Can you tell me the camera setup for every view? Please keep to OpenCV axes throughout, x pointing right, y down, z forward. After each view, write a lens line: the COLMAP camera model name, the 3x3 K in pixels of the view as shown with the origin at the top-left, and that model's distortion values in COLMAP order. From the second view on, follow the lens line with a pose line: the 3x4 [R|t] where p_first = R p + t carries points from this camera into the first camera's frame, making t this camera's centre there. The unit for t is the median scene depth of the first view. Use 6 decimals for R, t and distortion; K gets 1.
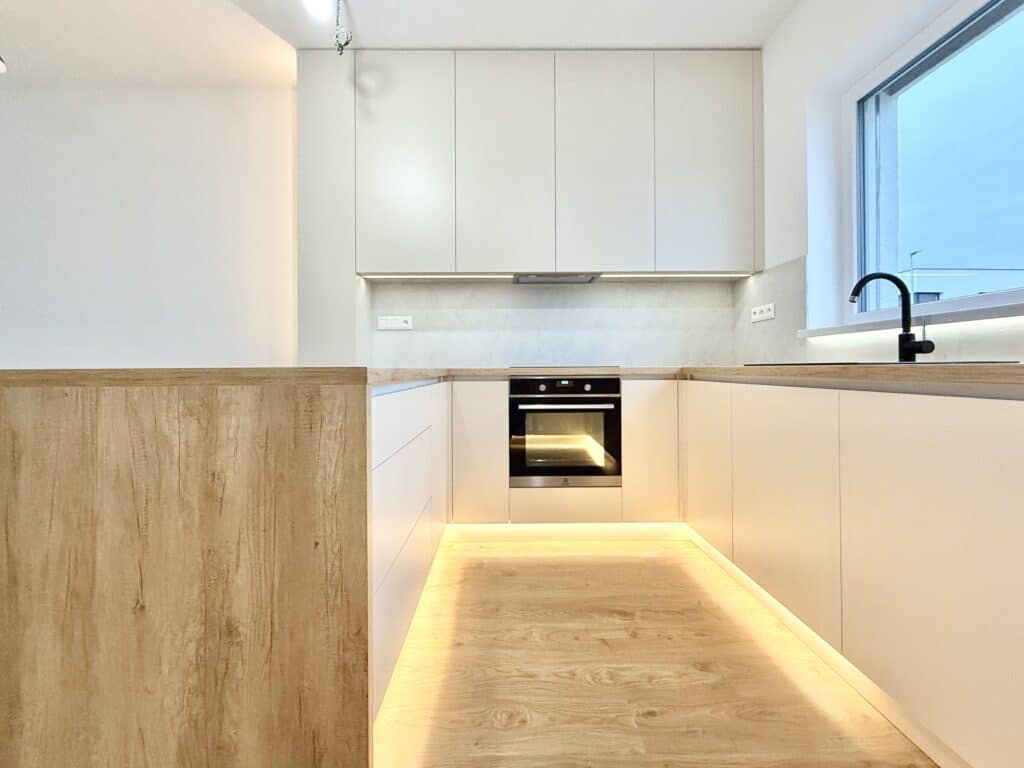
lens RADIAL K [[429.9, 0, 508.7], [0, 429.9, 369.3], [0, 0, 1]] dist [0.001804, 0.000748]
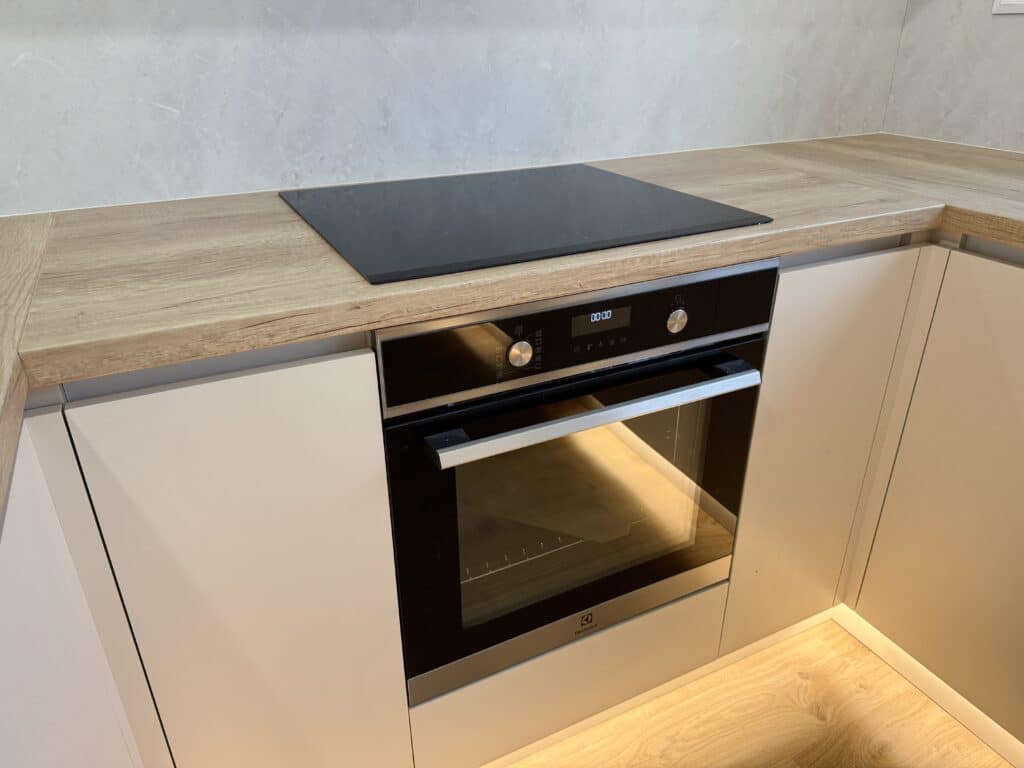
lens RADIAL K [[721.4, 0, 515.5], [0, 721.4, 382.5], [0, 0, 1]] dist [0.032678, -0.023686]
pose [[0.895058, -0.193166, 0.401942, -0.095463], [-0.001683, 0.899848, 0.436200, -0.129661], [-0.445946, -0.391101, 0.805091, 0.779899]]
